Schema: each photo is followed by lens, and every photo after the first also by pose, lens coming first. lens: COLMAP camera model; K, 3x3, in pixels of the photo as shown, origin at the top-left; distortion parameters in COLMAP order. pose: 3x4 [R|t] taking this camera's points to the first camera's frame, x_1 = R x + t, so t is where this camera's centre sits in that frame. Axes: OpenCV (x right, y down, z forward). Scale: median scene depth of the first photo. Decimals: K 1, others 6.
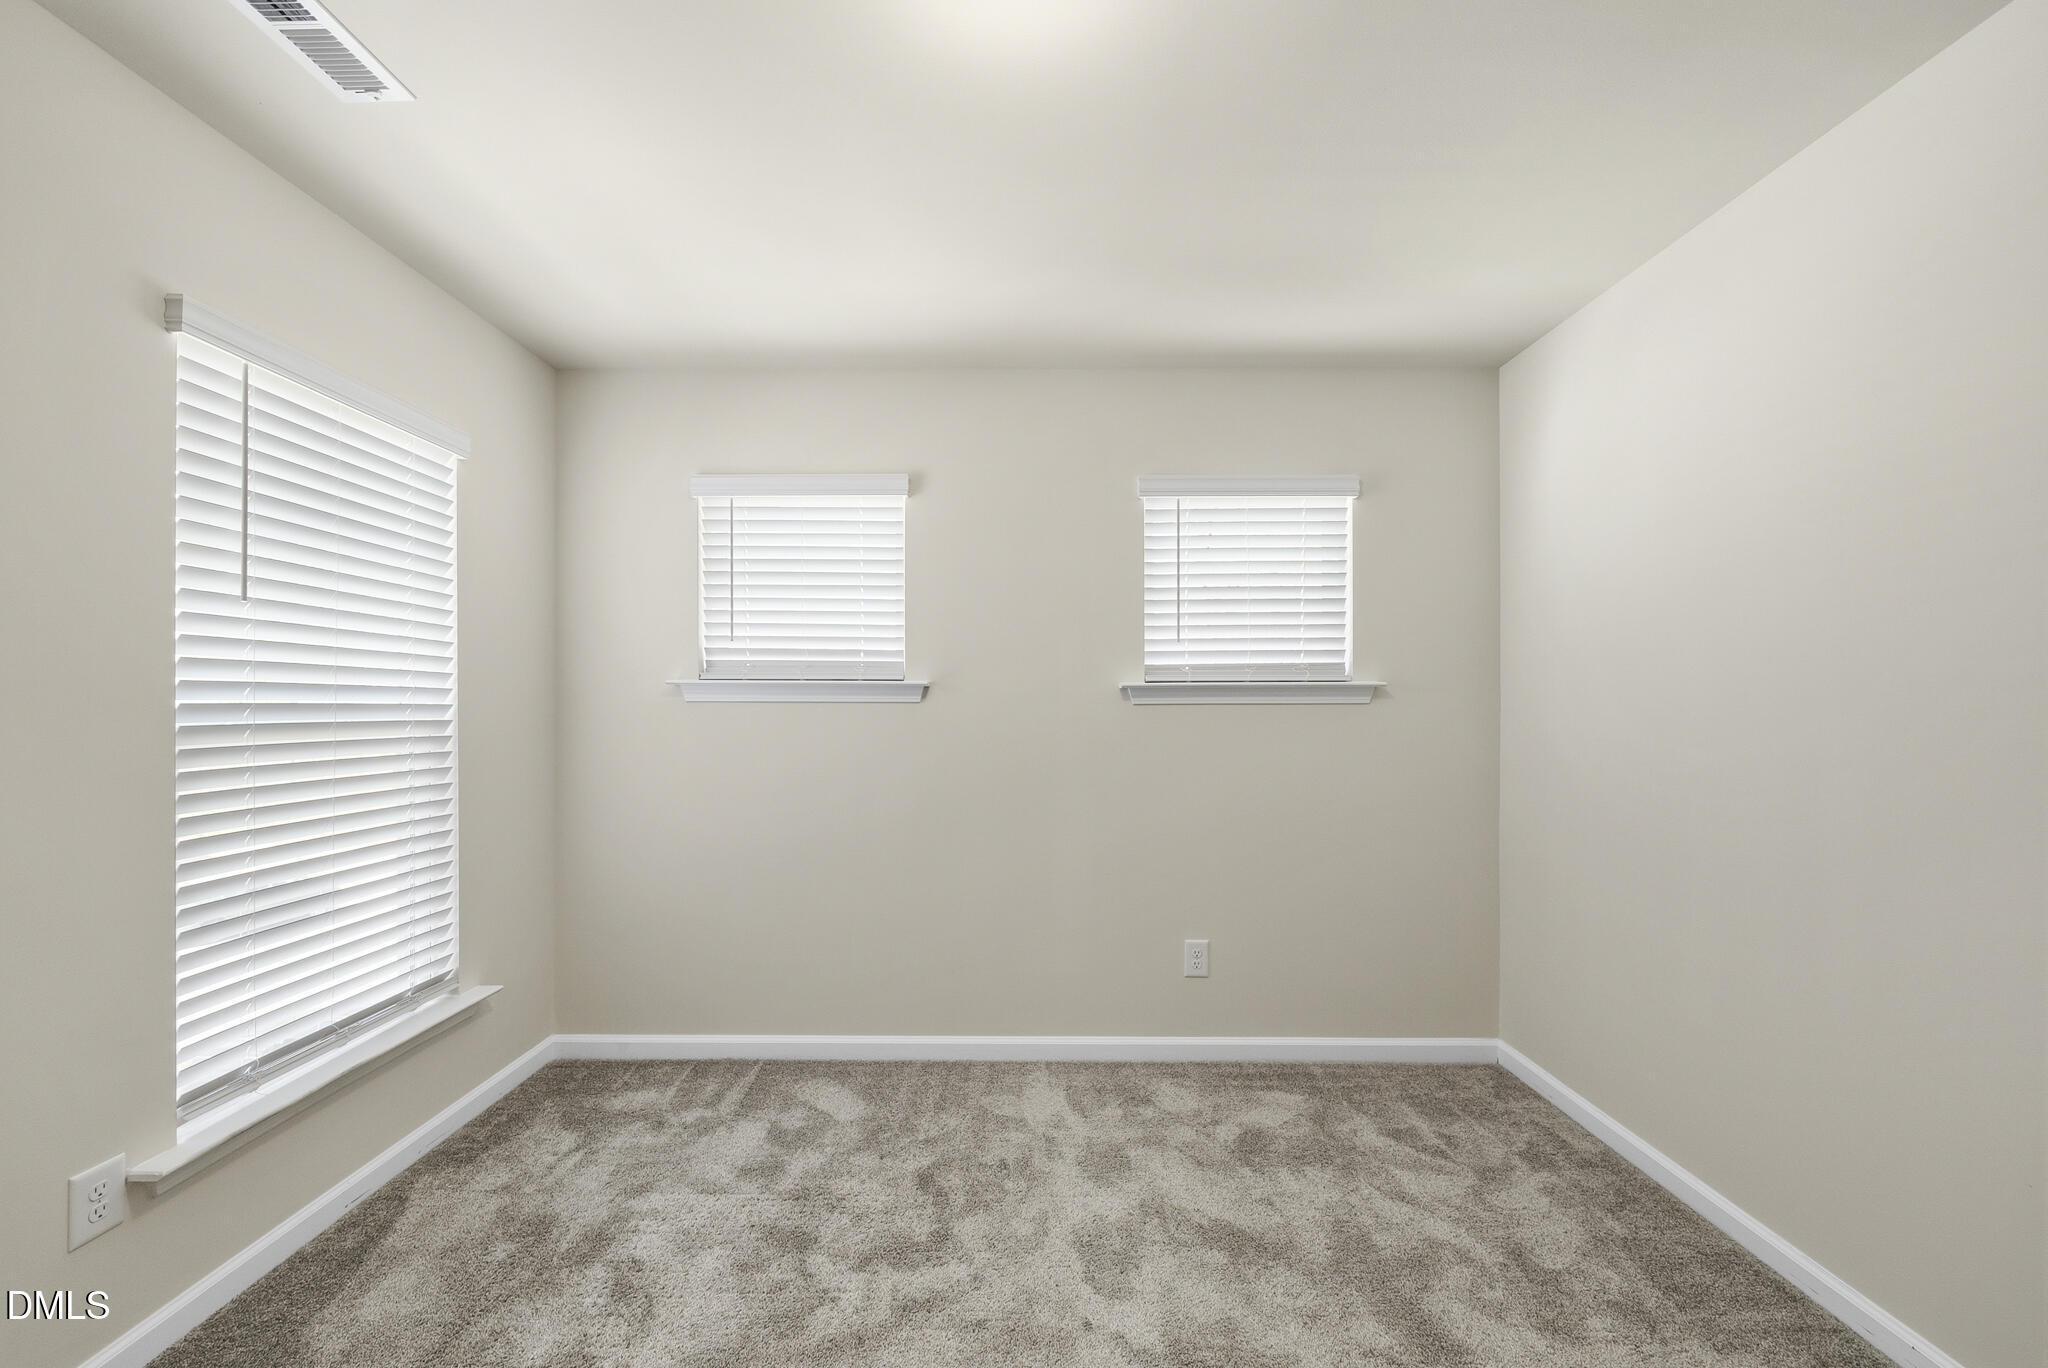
lens RADIAL K [[801.1, 0, 1027.0], [0, 801.1, 695.4], [0, 0, 1]] dist [-0.003074, -0.000334]
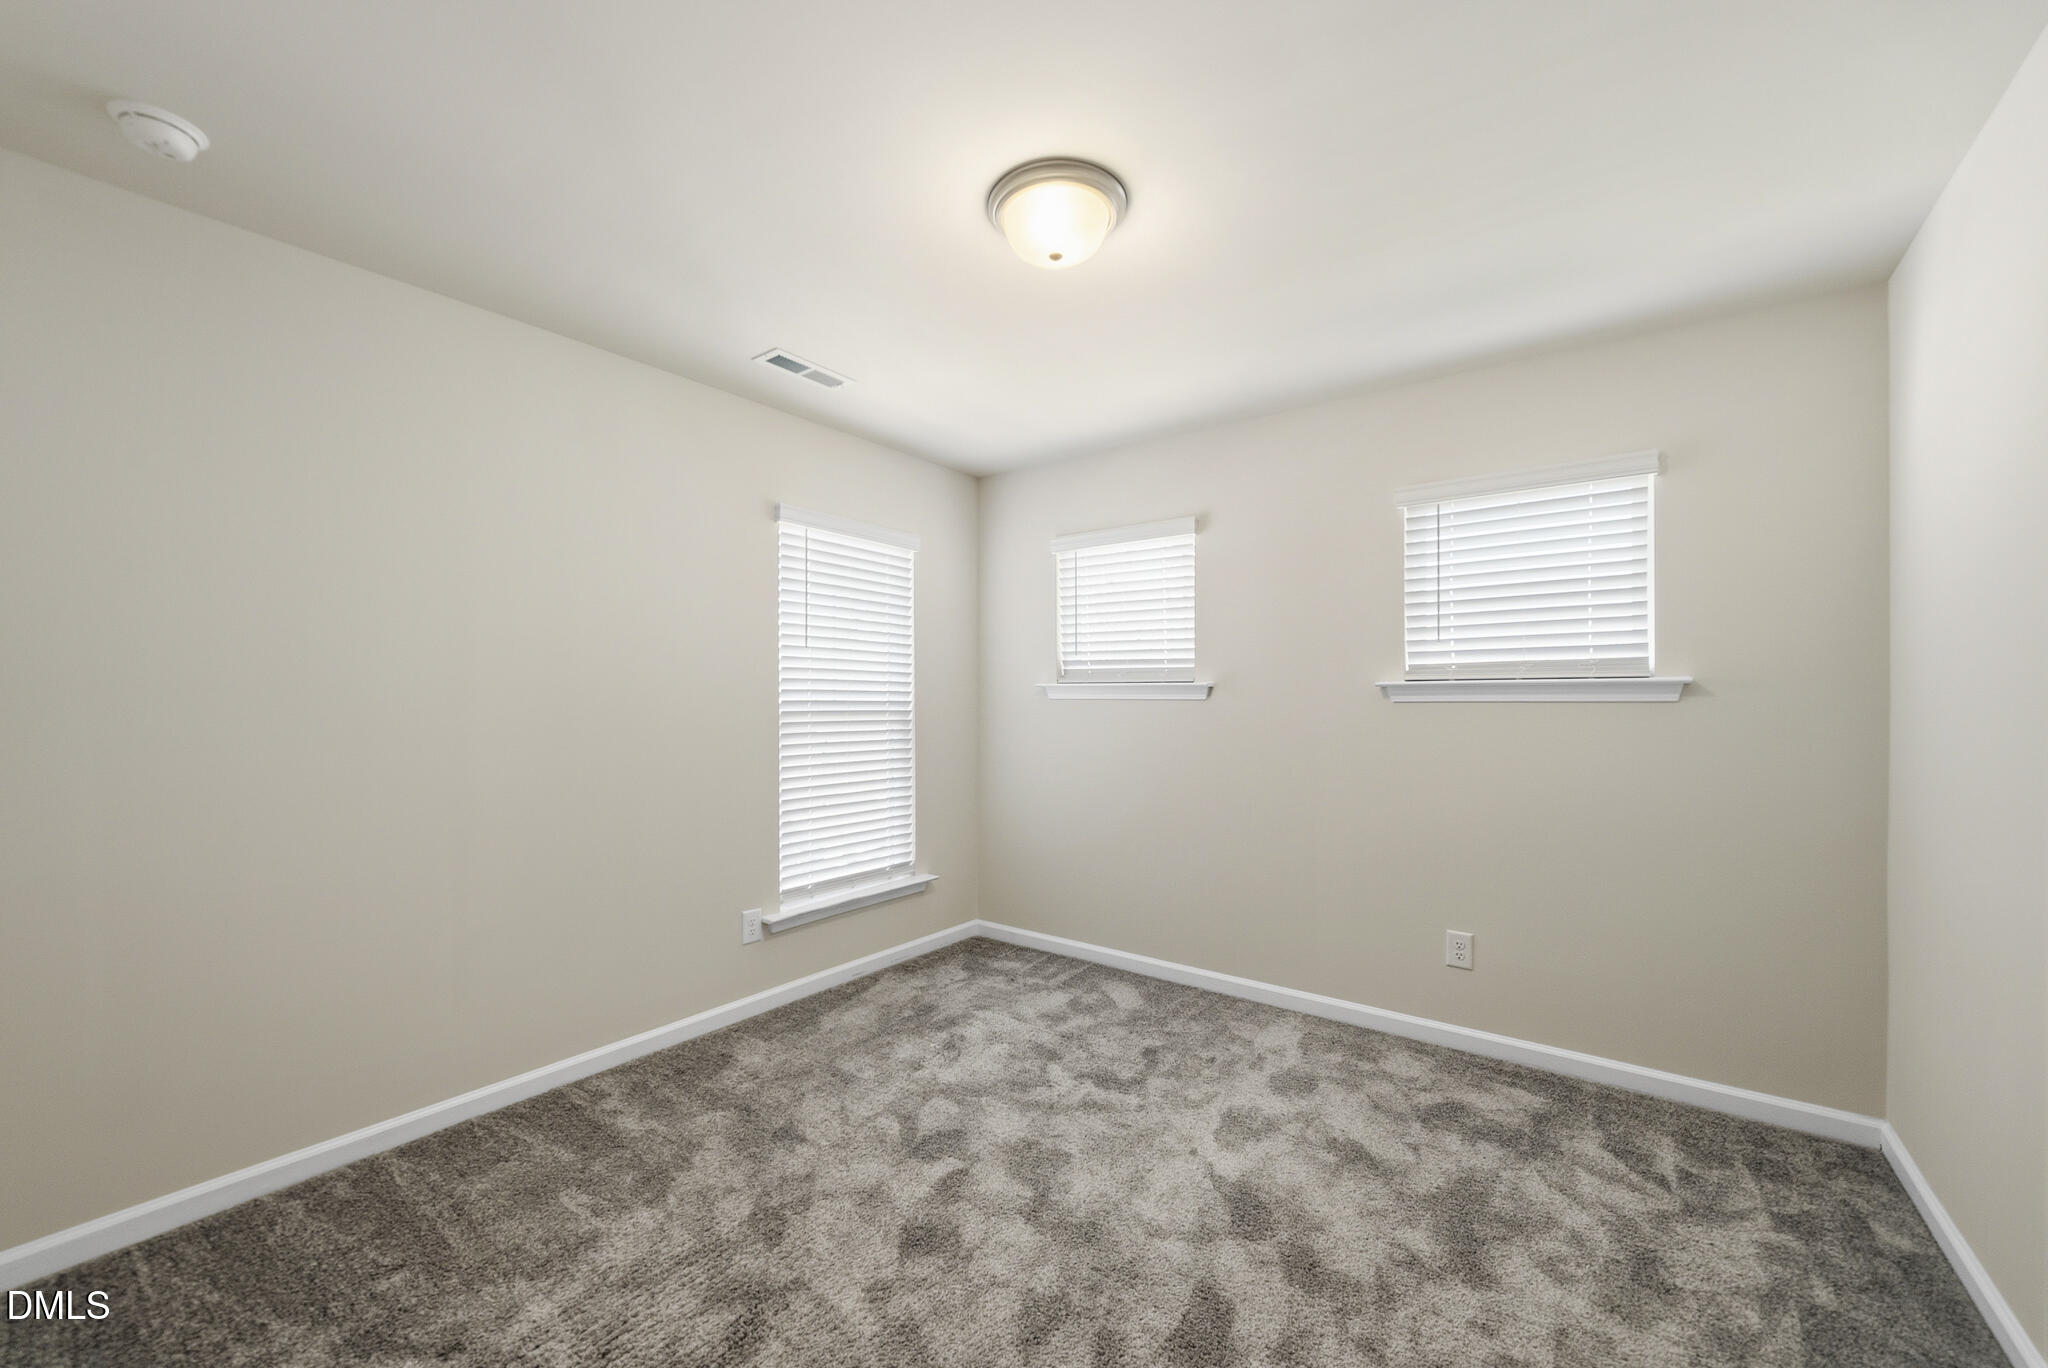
lens RADIAL K [[801.1, 0, 1013.8], [0, 801.1, 693.5], [0, 0, 1]] dist [-0.003074, -0.000334]
pose [[0.795761, -0.003279, -0.605602, 0.455598], [0.003870, 0.999992, -0.000329, -0.002503], [0.605598, -0.002082, 0.795768, -0.194082]]
